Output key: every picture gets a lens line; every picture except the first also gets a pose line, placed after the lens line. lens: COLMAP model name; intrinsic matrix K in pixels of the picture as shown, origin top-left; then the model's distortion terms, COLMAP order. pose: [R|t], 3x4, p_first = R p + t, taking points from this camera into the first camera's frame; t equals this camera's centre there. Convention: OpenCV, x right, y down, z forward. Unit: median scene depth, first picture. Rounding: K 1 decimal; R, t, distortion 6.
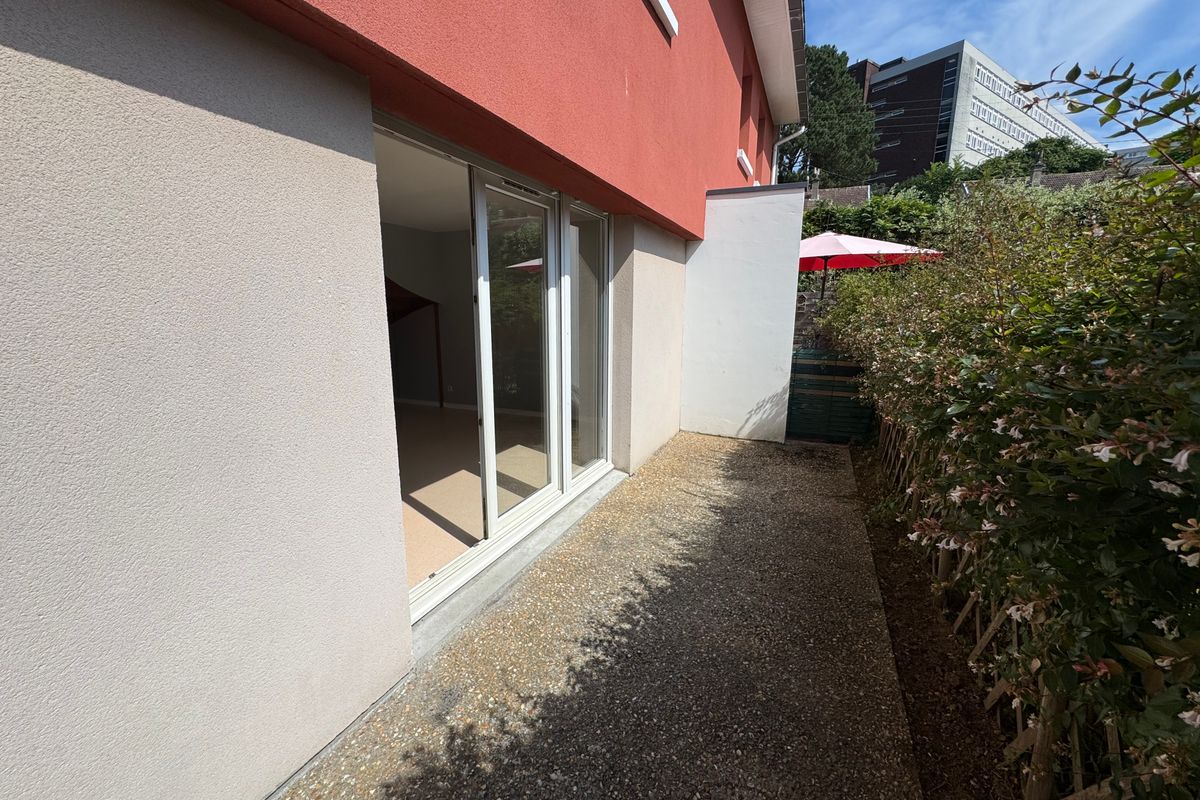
lens RADIAL K [[479.5, 0, 601.2], [0, 479.5, 402.9], [0, 0, 1]] dist [-0.002300, -0.000339]
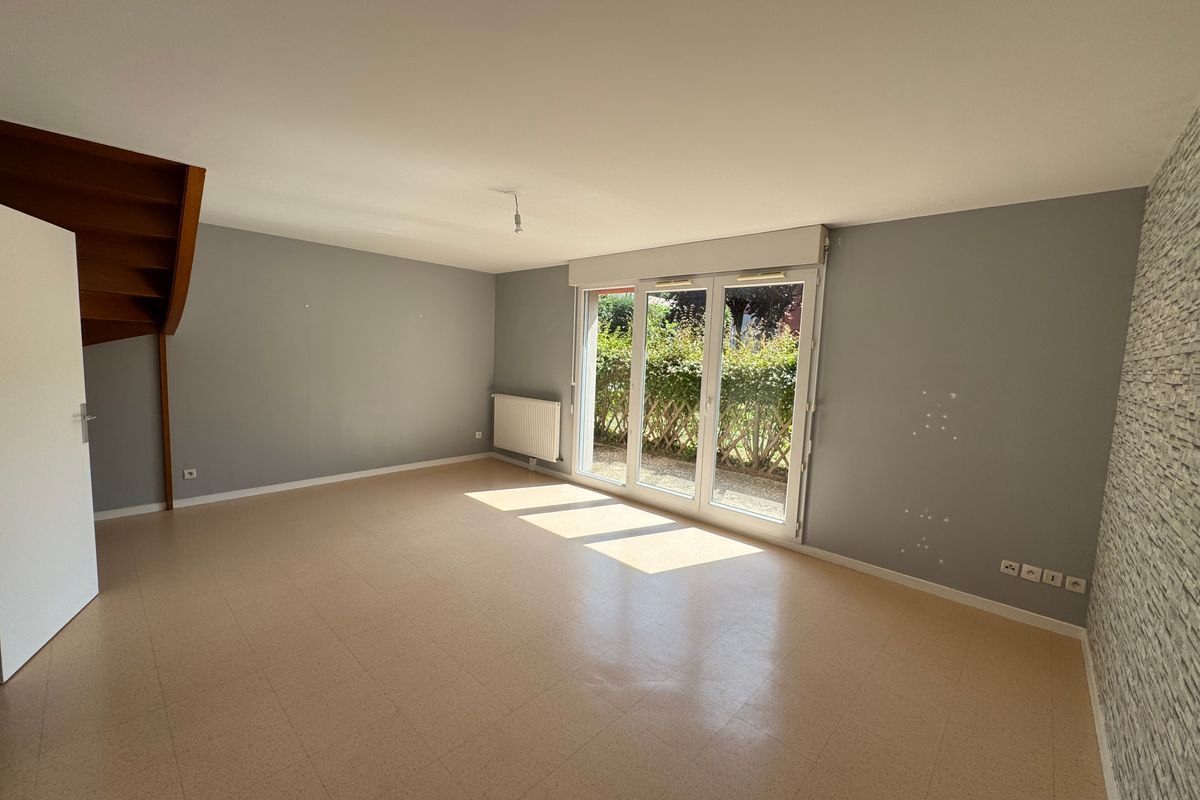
lens RADIAL K [[479.5, 0, 598.2], [0, 479.5, 397.5], [0, 0, 1]] dist [-0.002300, -0.000339]
pose [[0.313797, -0.081717, 0.945967, -1.037488], [0.145767, 0.988625, 0.037048, -0.104590], [-0.938234, 0.126266, 0.322139, 0.449538]]
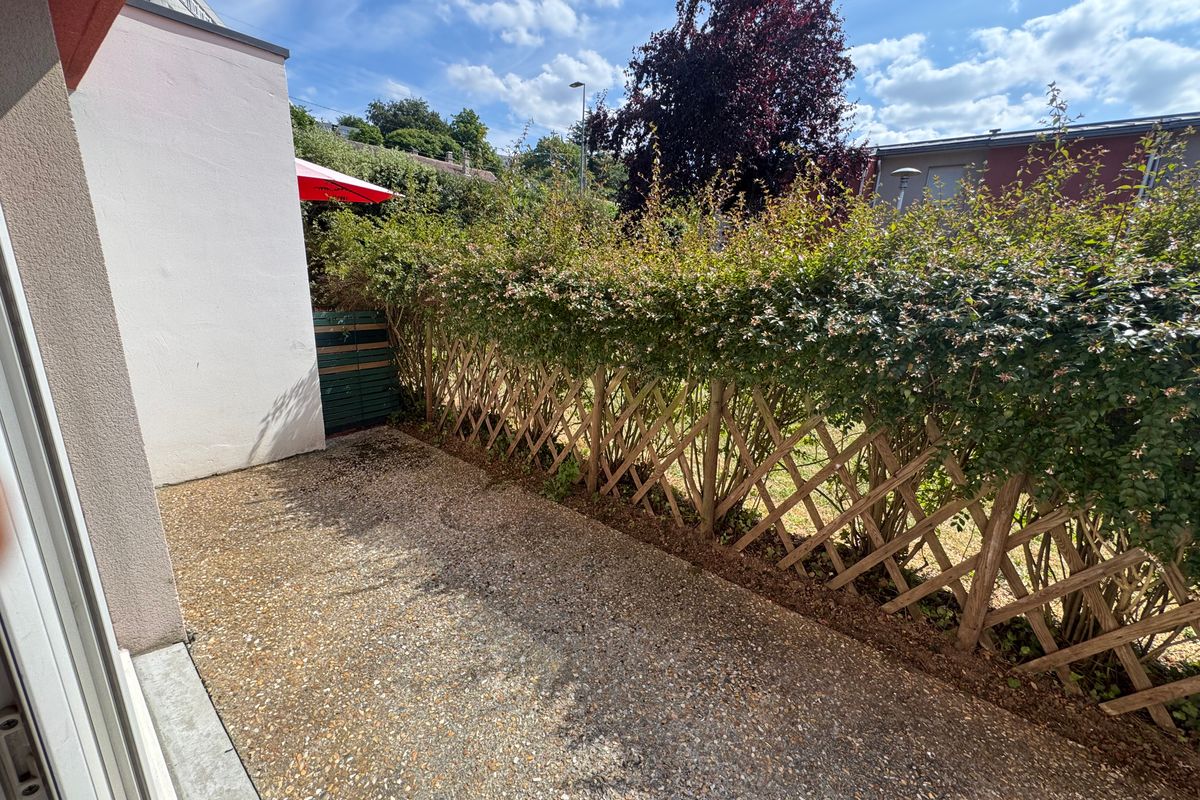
lens RADIAL K [[479.5, 0, 600.5], [0, 479.5, 392.3], [0, 0, 1]] dist [-0.002300, -0.000339]
pose [[0.256274, -0.230828, 0.938638, -0.167686], [0.143432, 0.969399, 0.199232, -0.083601], [-0.955903, 0.083573, 0.281540, 0.441034]]
